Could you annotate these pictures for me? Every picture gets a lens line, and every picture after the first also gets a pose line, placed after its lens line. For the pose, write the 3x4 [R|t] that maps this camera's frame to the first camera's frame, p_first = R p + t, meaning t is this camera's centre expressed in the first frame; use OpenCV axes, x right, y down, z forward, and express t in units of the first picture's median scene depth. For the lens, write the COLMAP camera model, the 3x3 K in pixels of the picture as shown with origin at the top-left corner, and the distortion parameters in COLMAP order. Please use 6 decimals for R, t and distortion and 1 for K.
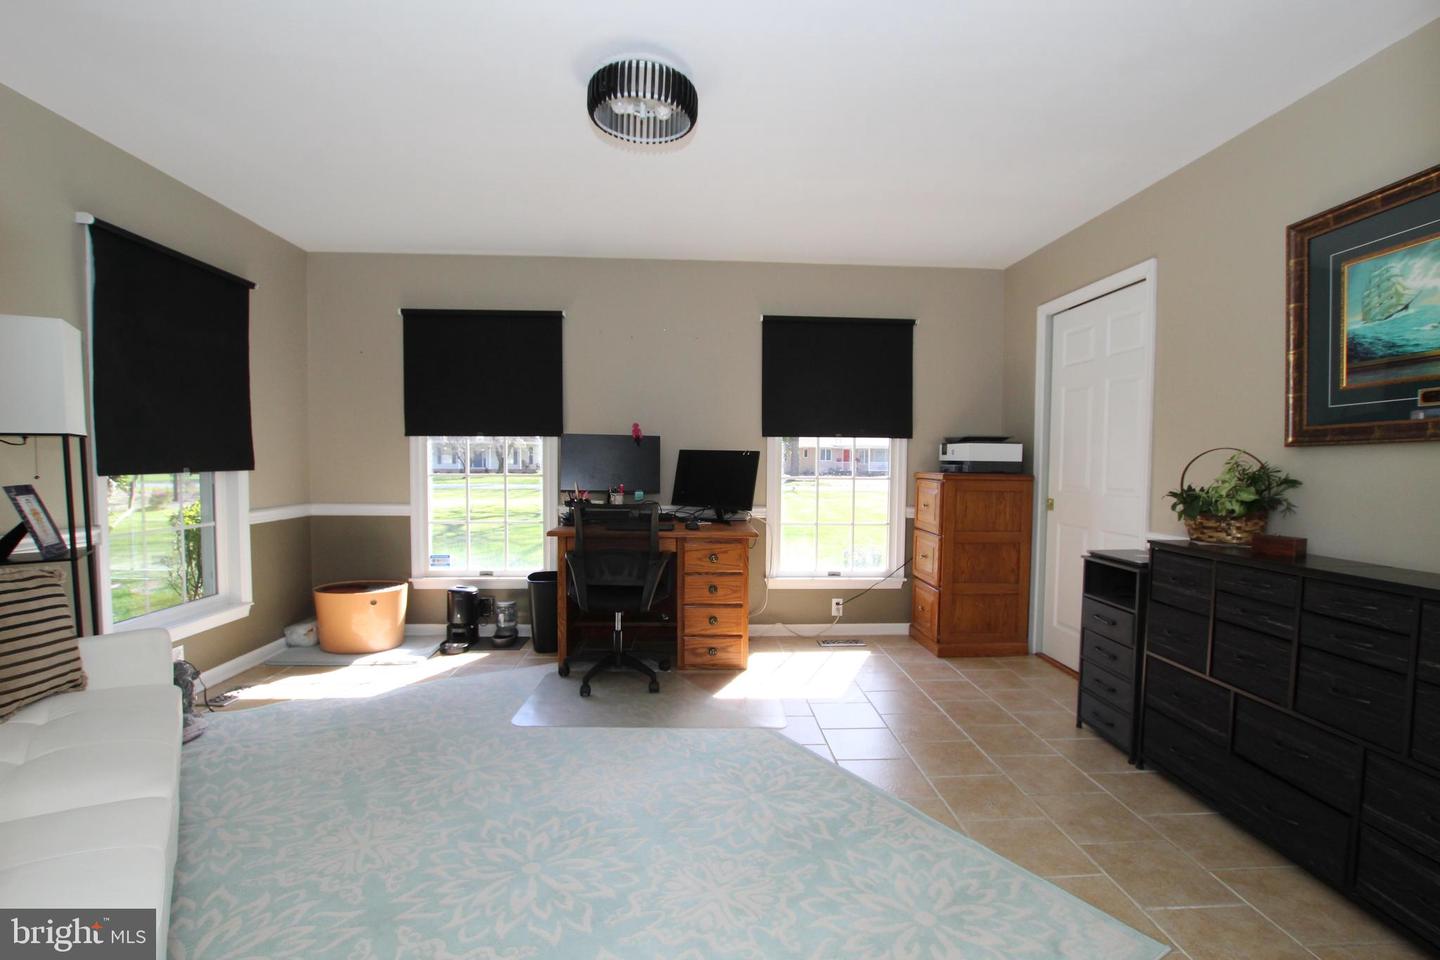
lens RADIAL K [[689.2, 0, 723.9], [0, 689.2, 498.3], [0, 0, 1]] dist [-0.030937, 0.000166]
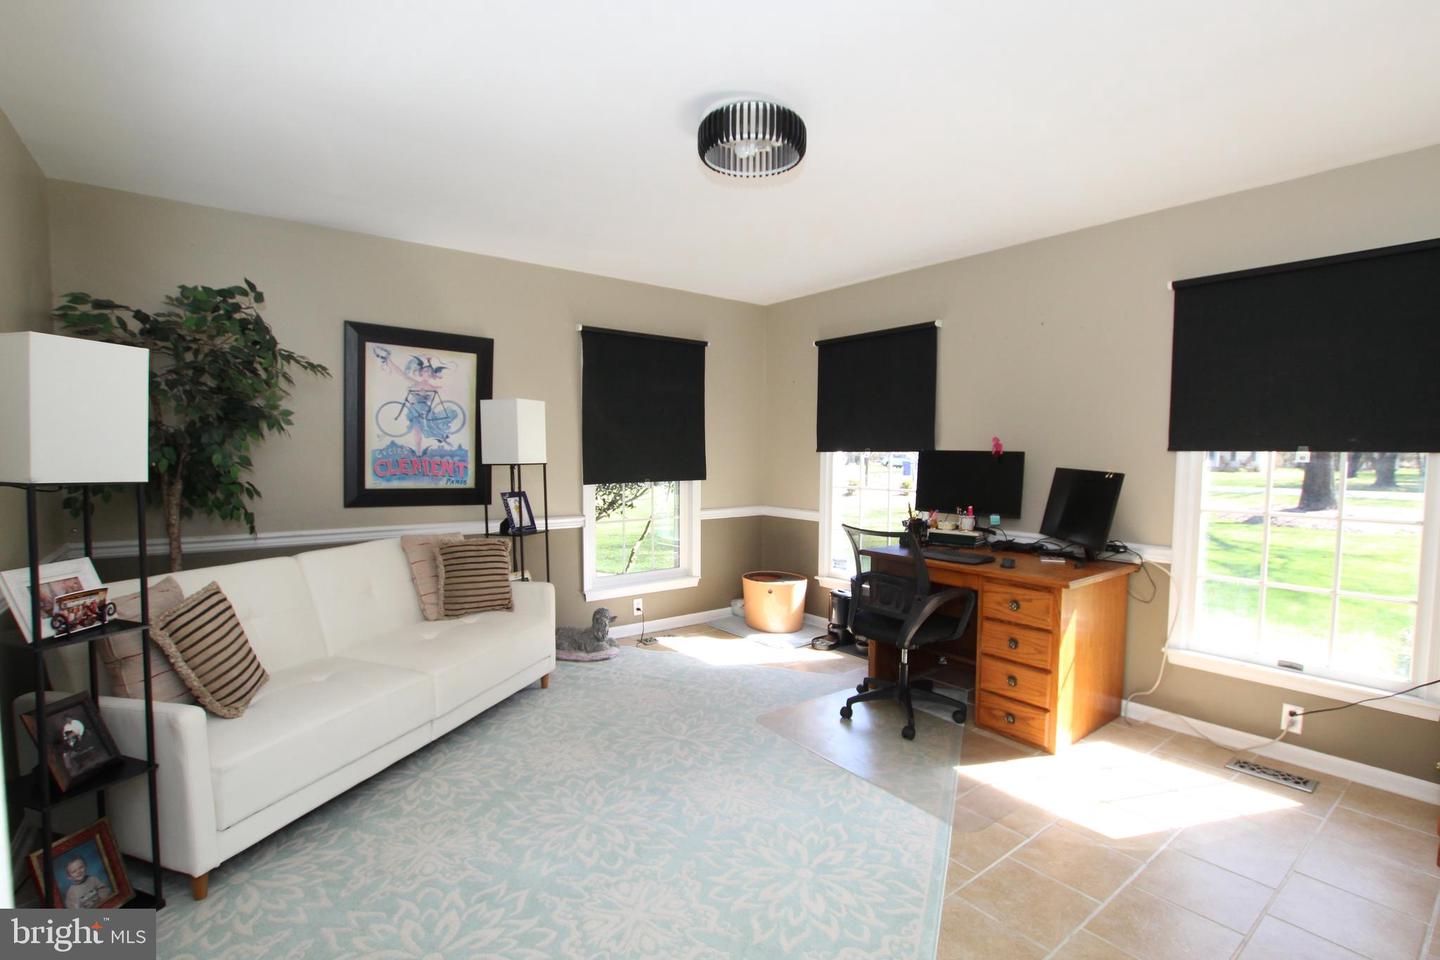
lens RADIAL K [[679.1, 0, 709.4], [0, 679.1, 491.4], [0, 0, 1]] dist [-0.031199, 0.000332]
pose [[0.554057, 0.044592, -0.831284, 0.426592], [-0.044400, 0.998726, 0.023981, -0.049370], [0.831294, 0.023622, 0.555331, 0.243411]]
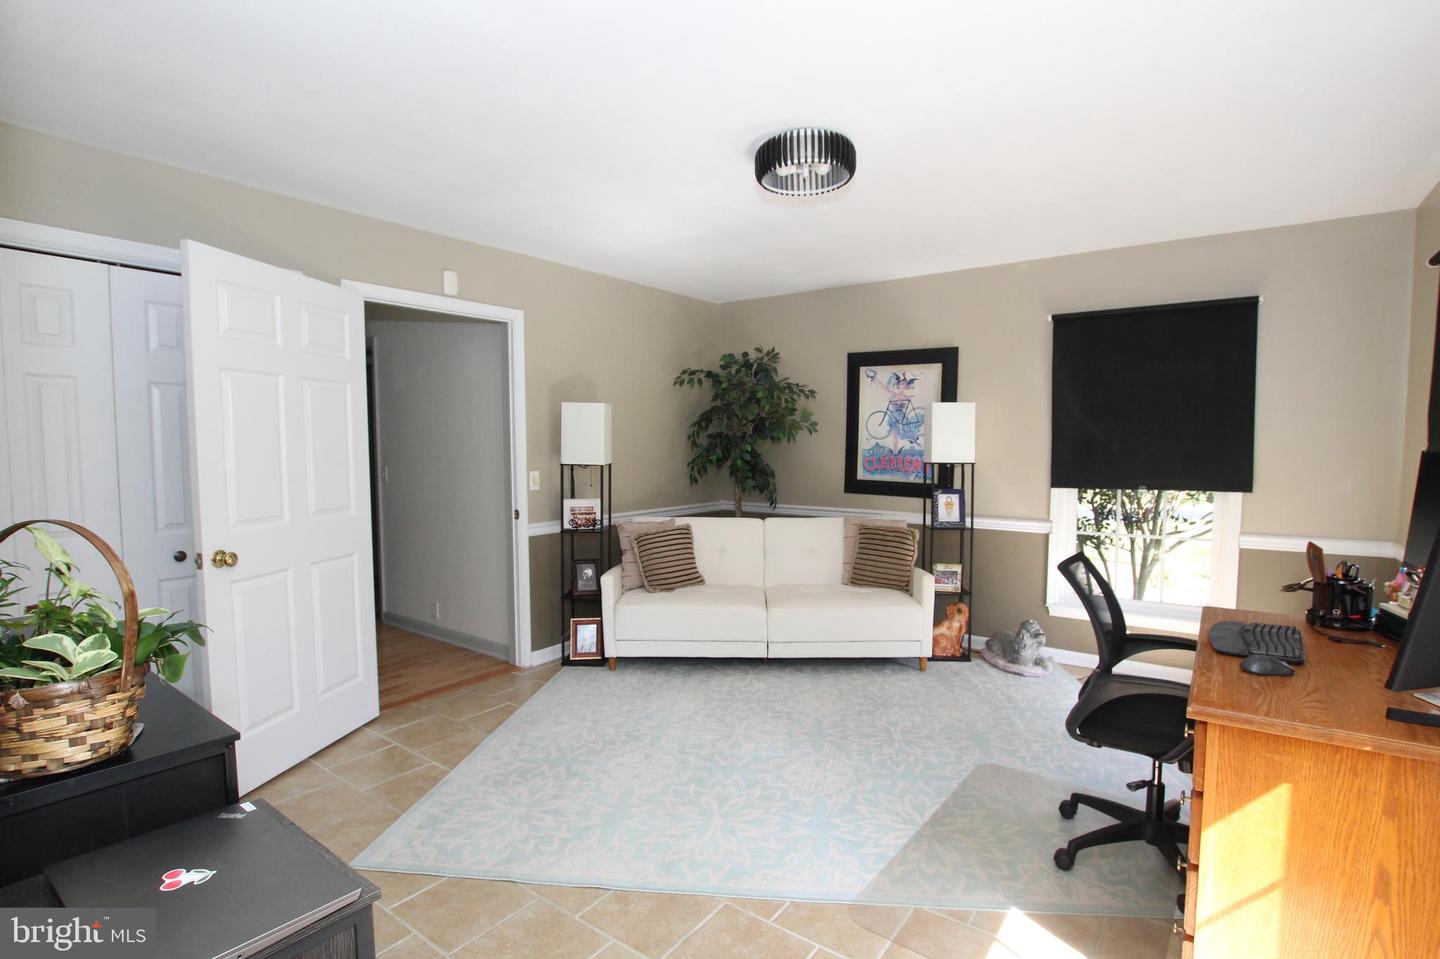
lens RADIAL K [[679.1, 0, 709.4], [0, 679.1, 490.9], [0, 0, 1]] dist [-0.031199, 0.000332]
pose [[-0.646632, 0.040555, -0.761723, 0.498675], [-0.046496, 0.994633, 0.092426, -0.091704], [0.761383, 0.095183, -0.641276, 0.983802]]
